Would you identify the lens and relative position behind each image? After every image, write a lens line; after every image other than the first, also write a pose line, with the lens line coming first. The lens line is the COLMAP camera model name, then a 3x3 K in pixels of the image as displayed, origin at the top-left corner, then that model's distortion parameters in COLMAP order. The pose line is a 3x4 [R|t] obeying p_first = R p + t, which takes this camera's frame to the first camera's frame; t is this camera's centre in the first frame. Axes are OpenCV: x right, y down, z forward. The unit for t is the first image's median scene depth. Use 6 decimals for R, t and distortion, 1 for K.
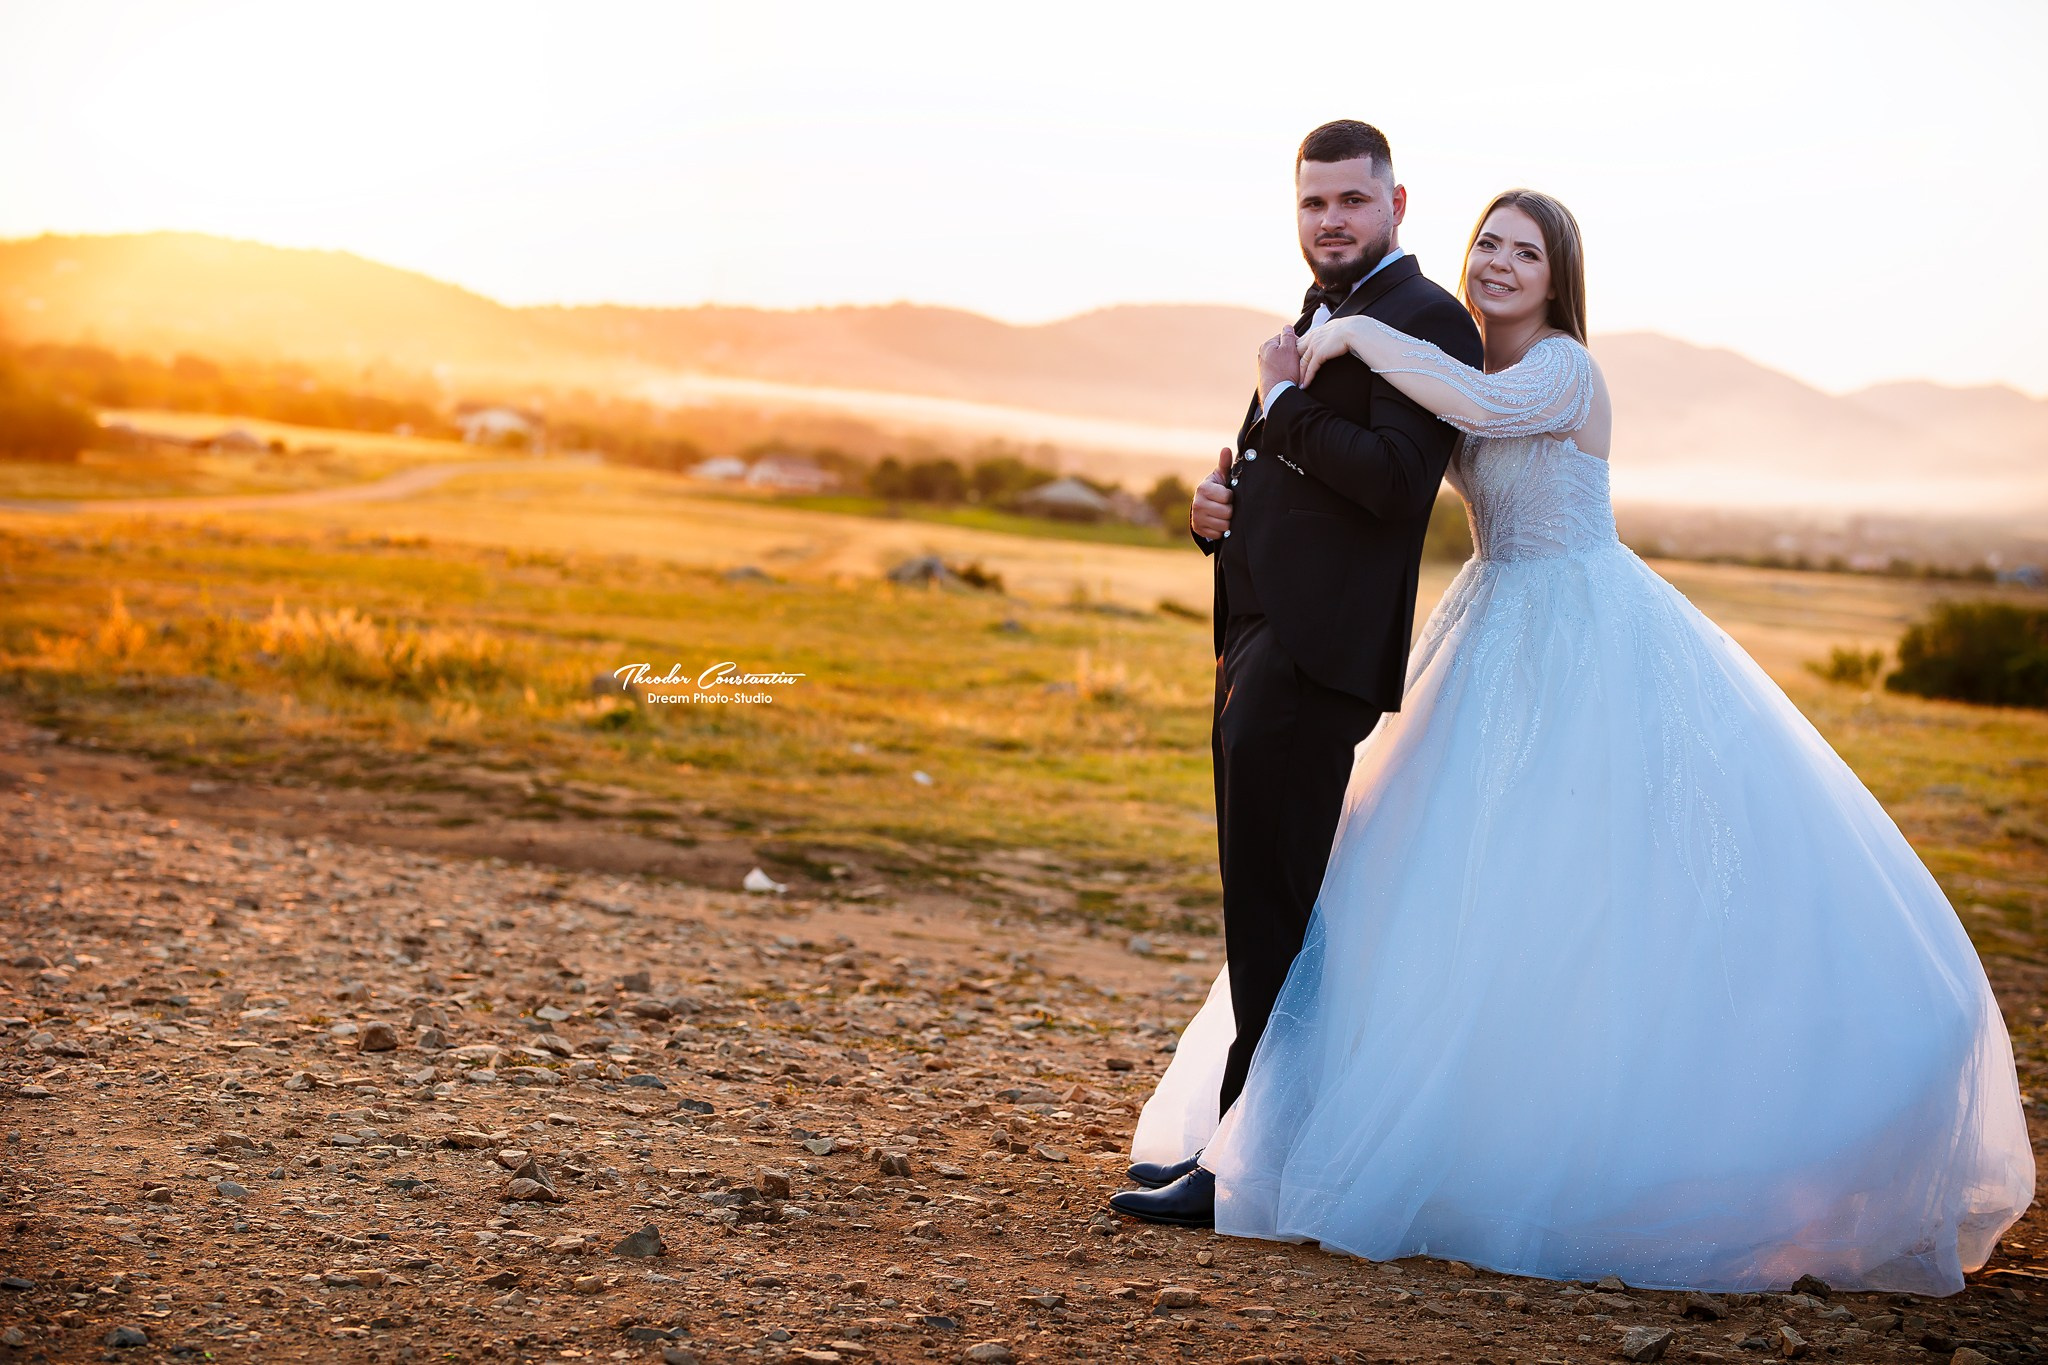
lens RADIAL K [[4910.4, 0, 1005.1], [0, 4910.4, 679.7], [0, 0, 1]] dist [0.021150, 0.000000]
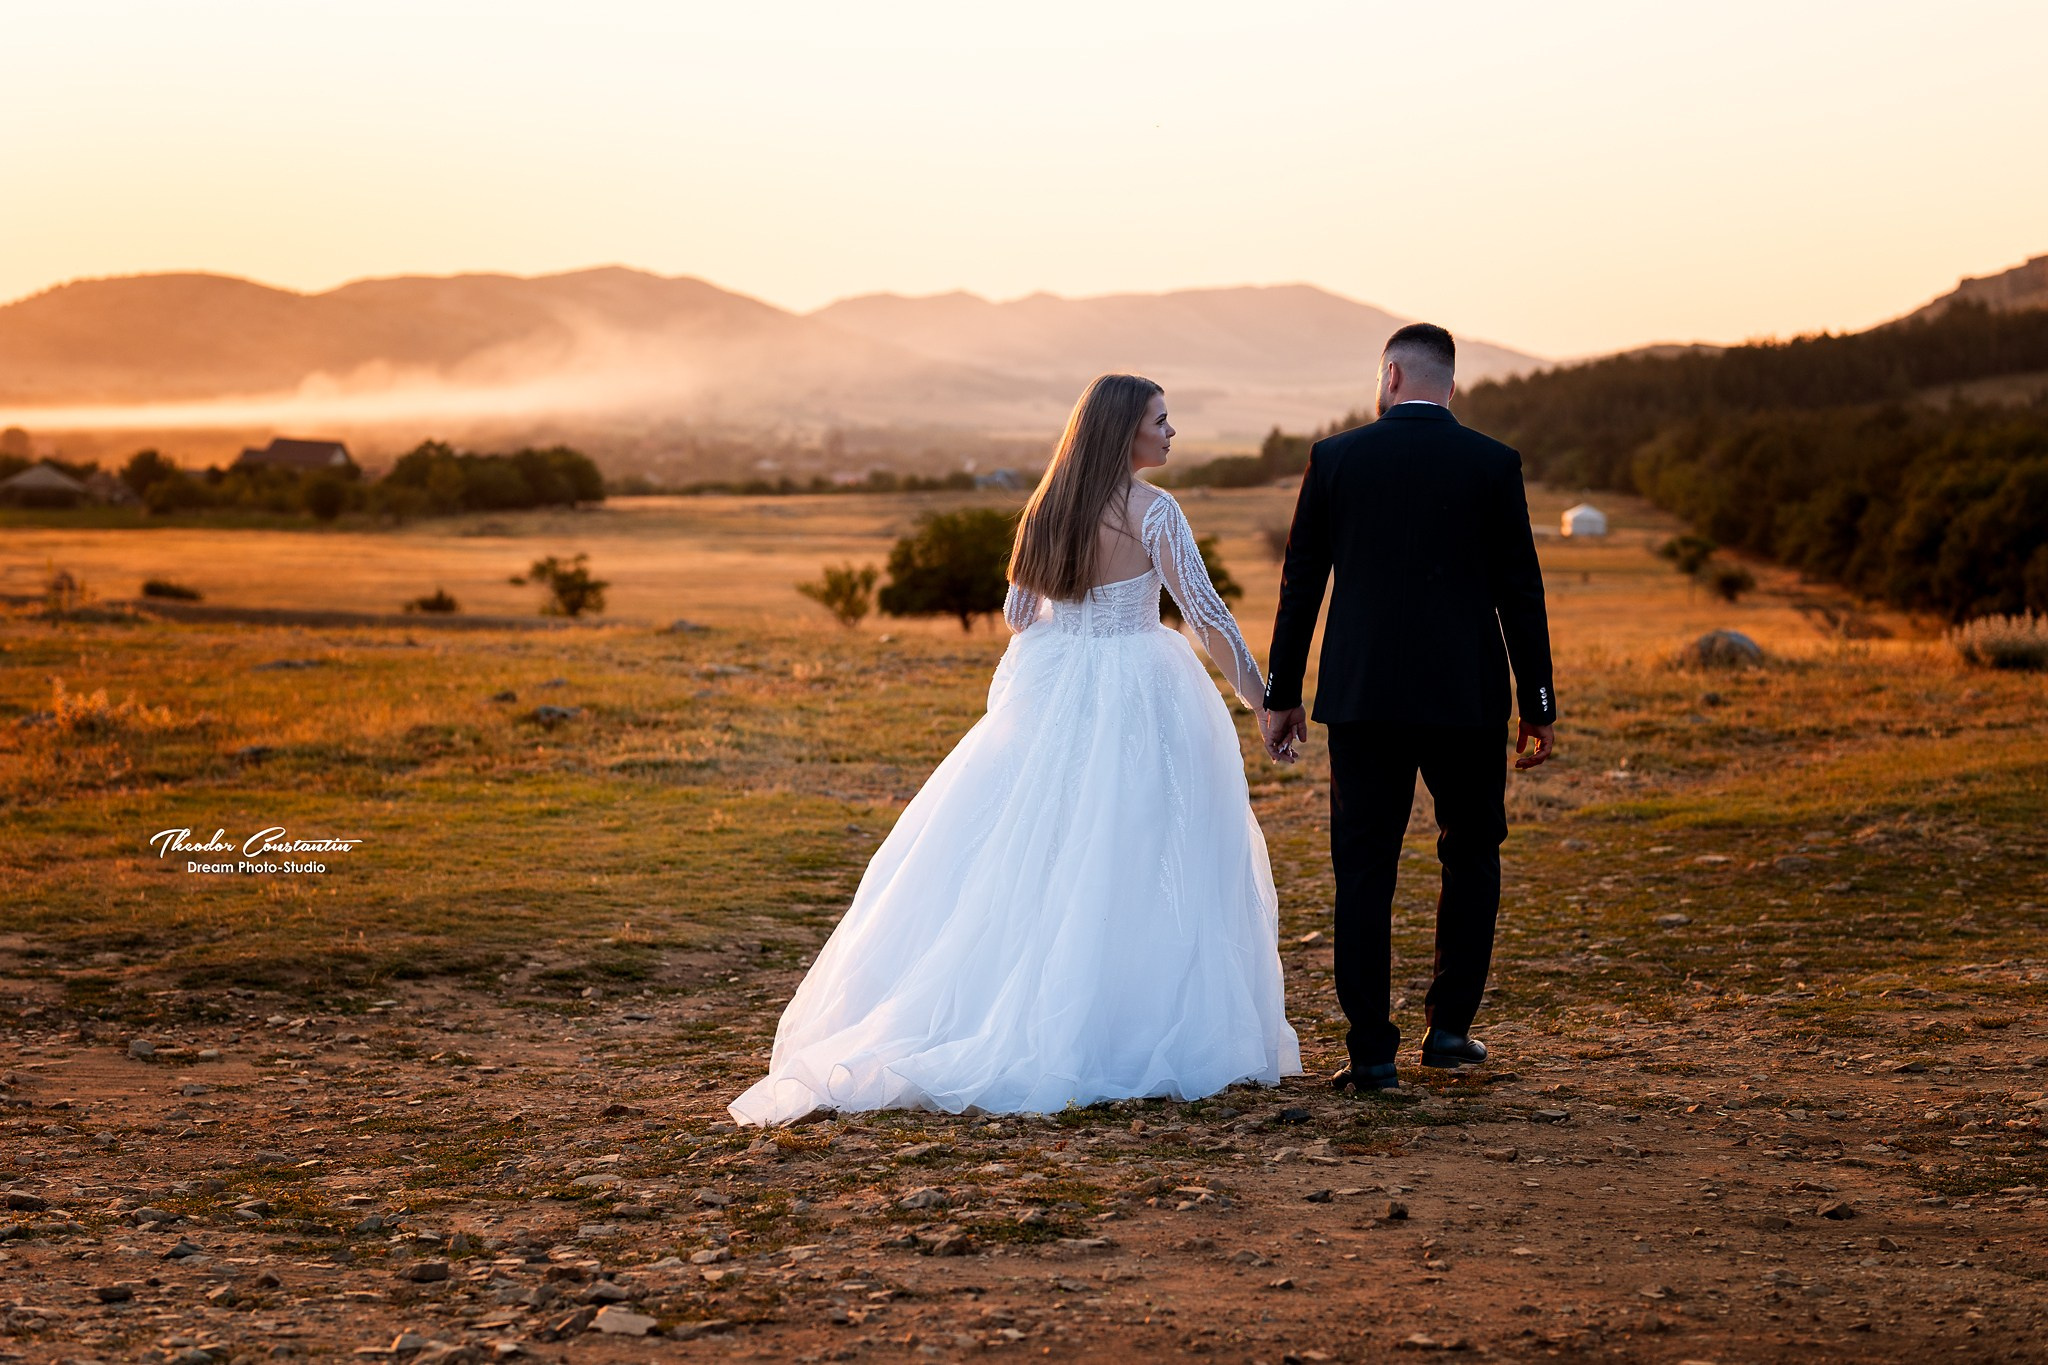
lens RADIAL K [[4910.4, 0, 1008.6], [0, 4910.4, 685.6], [0, 0, 1]] dist [0.021150, 0.000000]
pose [[0.975062, -0.094393, 0.200857, 0.005796], [0.091942, 0.995532, 0.021522, -0.010123], [-0.201991, -0.002518, 0.979384, 0.078974]]
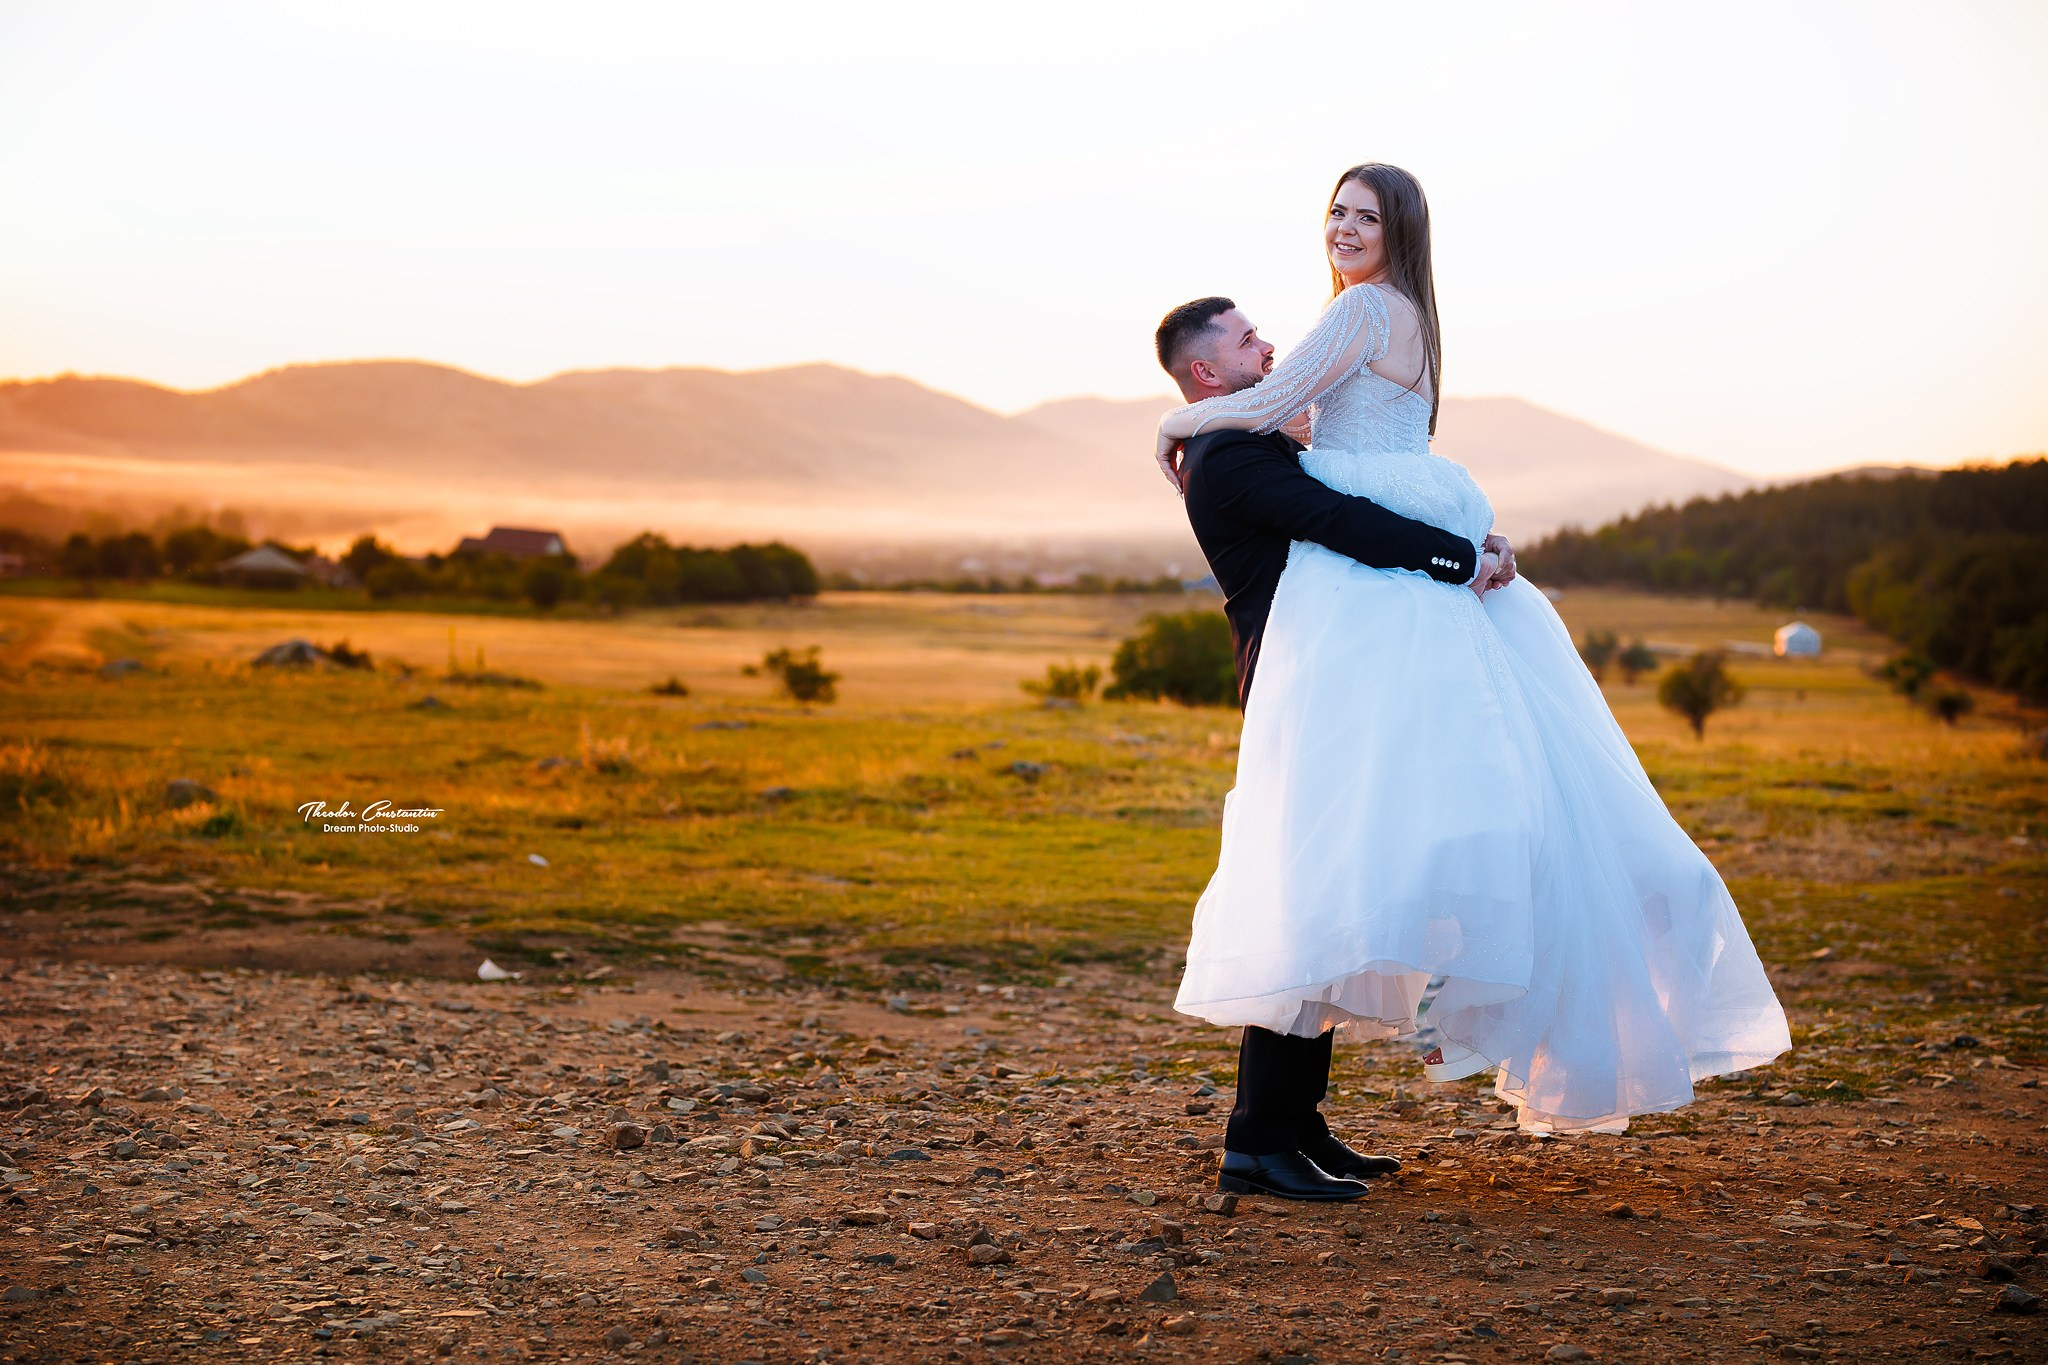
lens RADIAL K [[4910.4, 0, 1022.3], [0, 4910.4, 685.3], [0, 0, 1]] dist [0.021150, 0.000000]
pose [[0.984039, -0.065397, 0.165501, -0.080530], [0.066731, 0.997768, -0.002508, -0.006859], [-0.164968, 0.013512, 0.986206, -0.033711]]
